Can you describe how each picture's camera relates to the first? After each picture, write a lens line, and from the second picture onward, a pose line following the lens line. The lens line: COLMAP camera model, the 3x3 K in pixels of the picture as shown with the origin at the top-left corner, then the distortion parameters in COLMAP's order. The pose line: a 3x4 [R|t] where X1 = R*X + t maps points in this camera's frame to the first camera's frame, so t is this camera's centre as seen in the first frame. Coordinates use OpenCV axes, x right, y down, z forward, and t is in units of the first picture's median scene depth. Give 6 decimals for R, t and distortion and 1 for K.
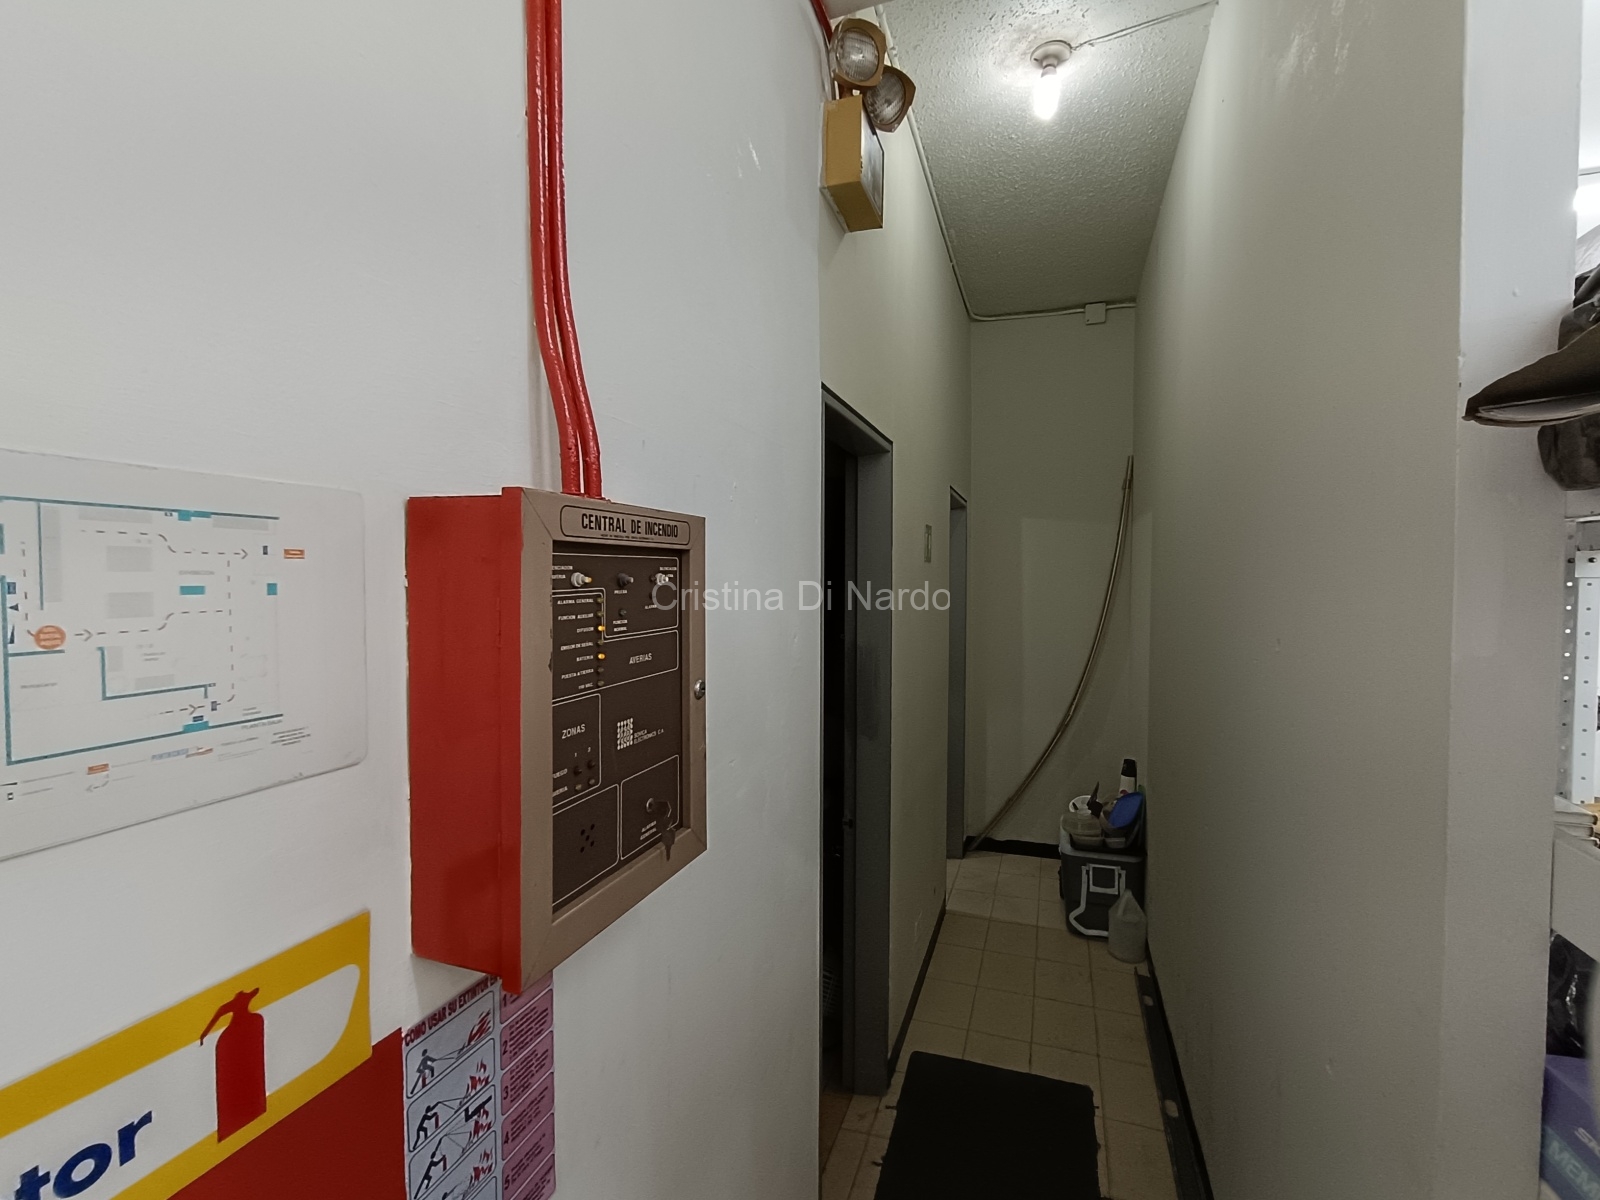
lens RADIAL K [[727.4, 0, 800.0], [0, 727.4, 600.0], [0, 0, 1]] dist [-0.001299, 0.001376]
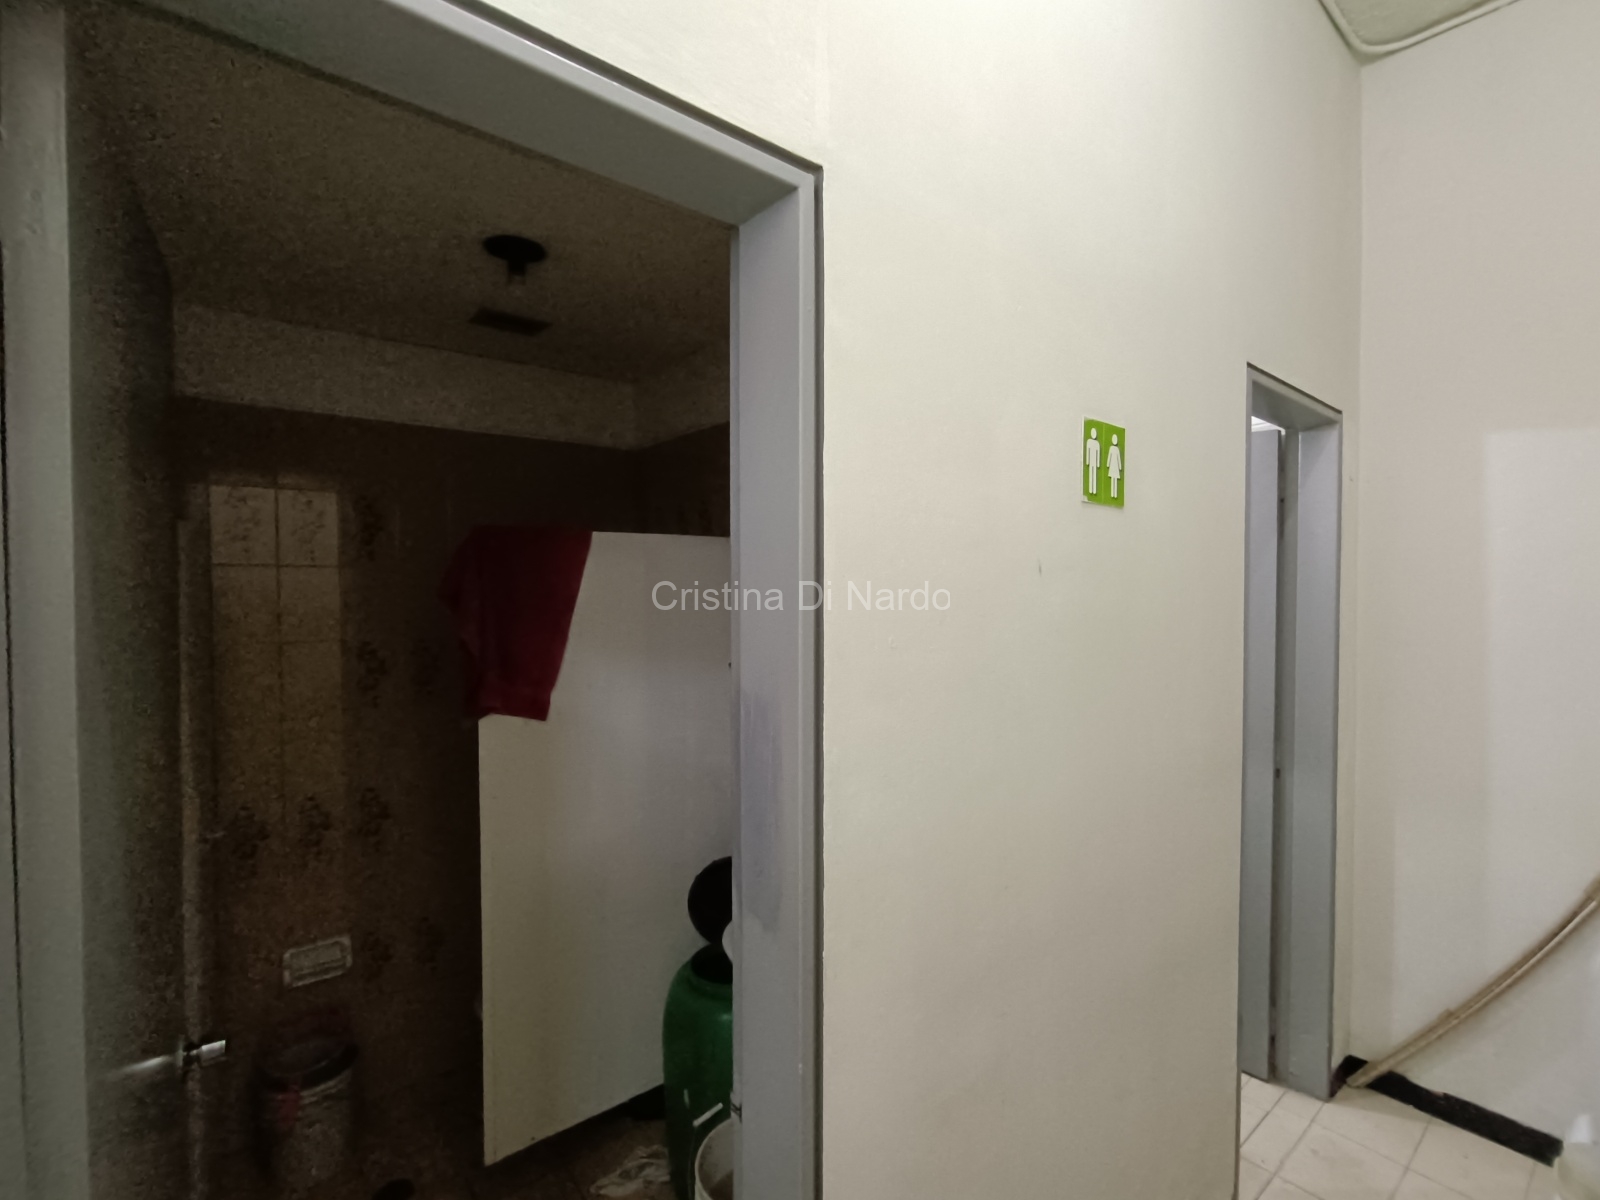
lens RADIAL K [[727.4, 0, 800.0], [0, 727.4, 600.0], [0, 0, 1]] dist [-0.001299, 0.001376]
pose [[0.862653, 0.019612, -0.505416, 0.149581], [-0.026733, 0.999619, -0.006840, 0.008617], [0.505089, 0.019411, 0.862849, 0.340806]]
